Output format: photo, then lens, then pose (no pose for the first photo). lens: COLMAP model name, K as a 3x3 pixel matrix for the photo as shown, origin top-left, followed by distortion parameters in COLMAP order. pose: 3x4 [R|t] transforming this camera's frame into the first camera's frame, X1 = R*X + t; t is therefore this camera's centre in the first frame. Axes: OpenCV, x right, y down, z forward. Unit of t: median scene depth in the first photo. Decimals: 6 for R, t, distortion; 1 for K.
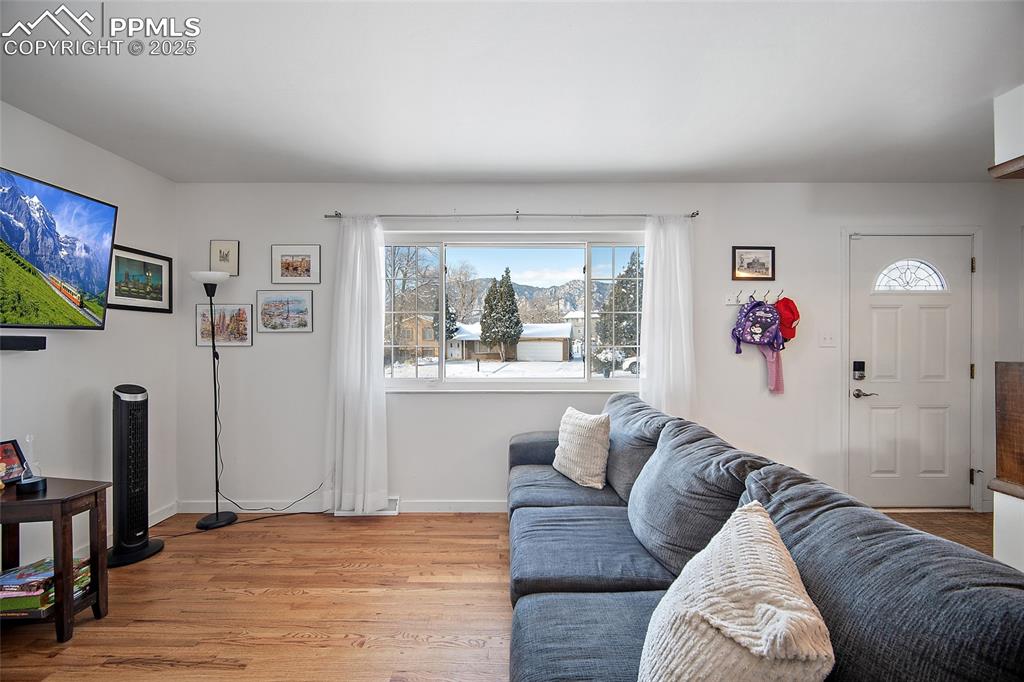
lens RADIAL K [[409.6, 0, 508.8], [0, 409.6, 335.6], [0, 0, 1]] dist [-0.002239, -0.000270]
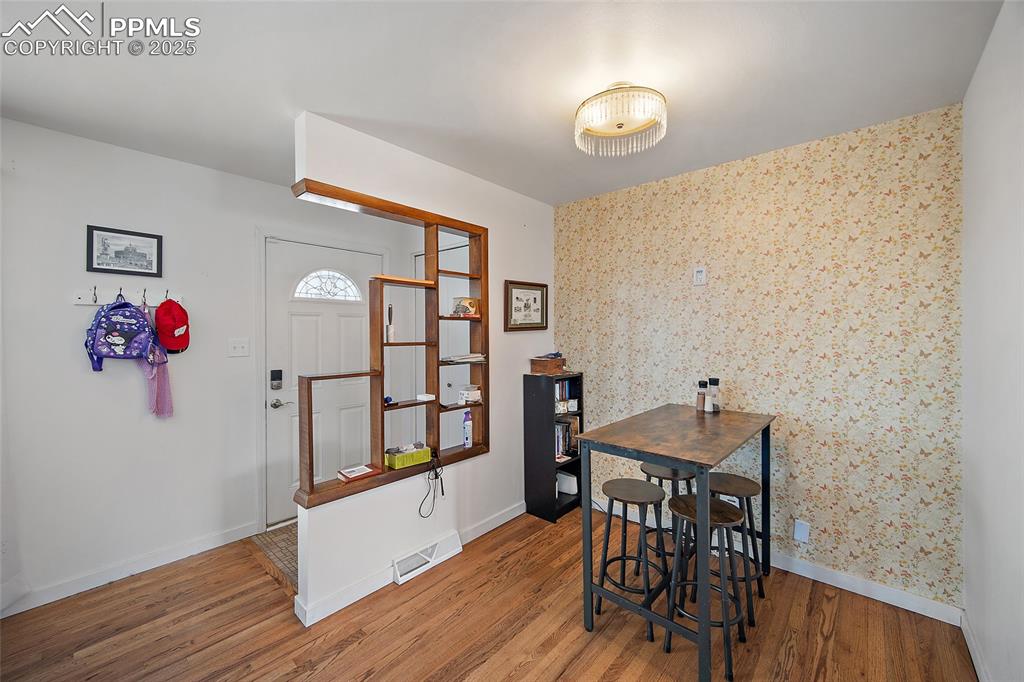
lens RADIAL K [[409.6, 0, 508.8], [0, 409.6, 335.6], [0, 0, 1]] dist [-0.002239, -0.000270]
pose [[0.676590, -0.008061, 0.736316, 0.518599], [0.001133, 0.999950, 0.009907, -0.027309], [-0.736359, -0.005869, 0.676566, -0.051424]]
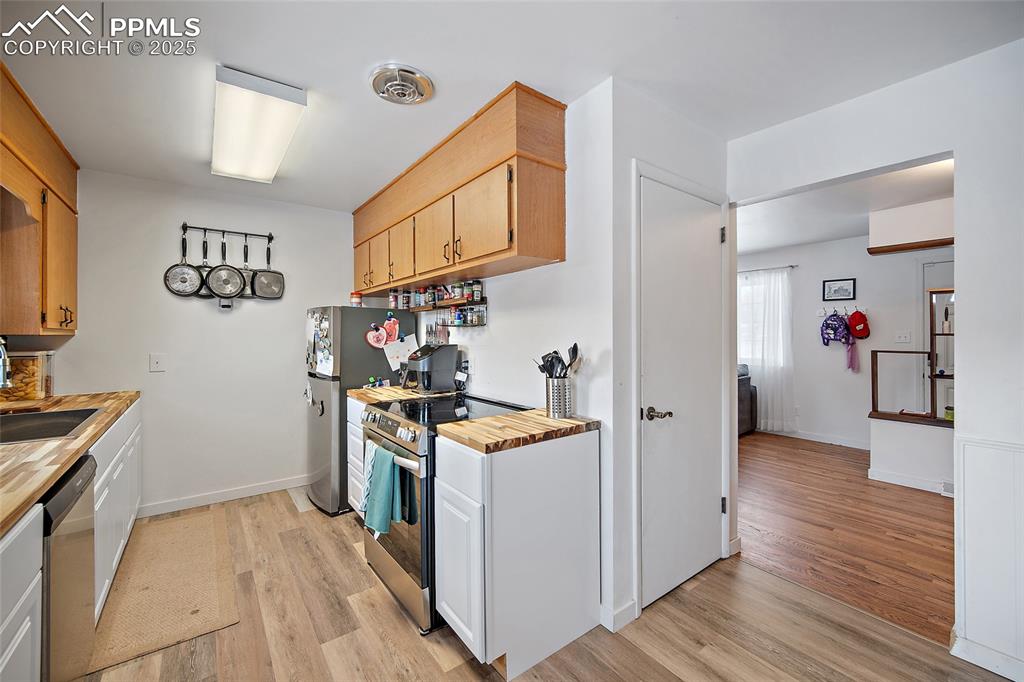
lens RADIAL K [[409.6, 0, 508.8], [0, 409.6, 335.6], [0, 0, 1]] dist [-0.002239, -0.000270]
pose [[0.595218, -0.000823, -0.803564, 1.119775], [0.006934, 0.999968, 0.004111, -0.012589], [0.803534, -0.008019, 0.595204, -1.004043]]
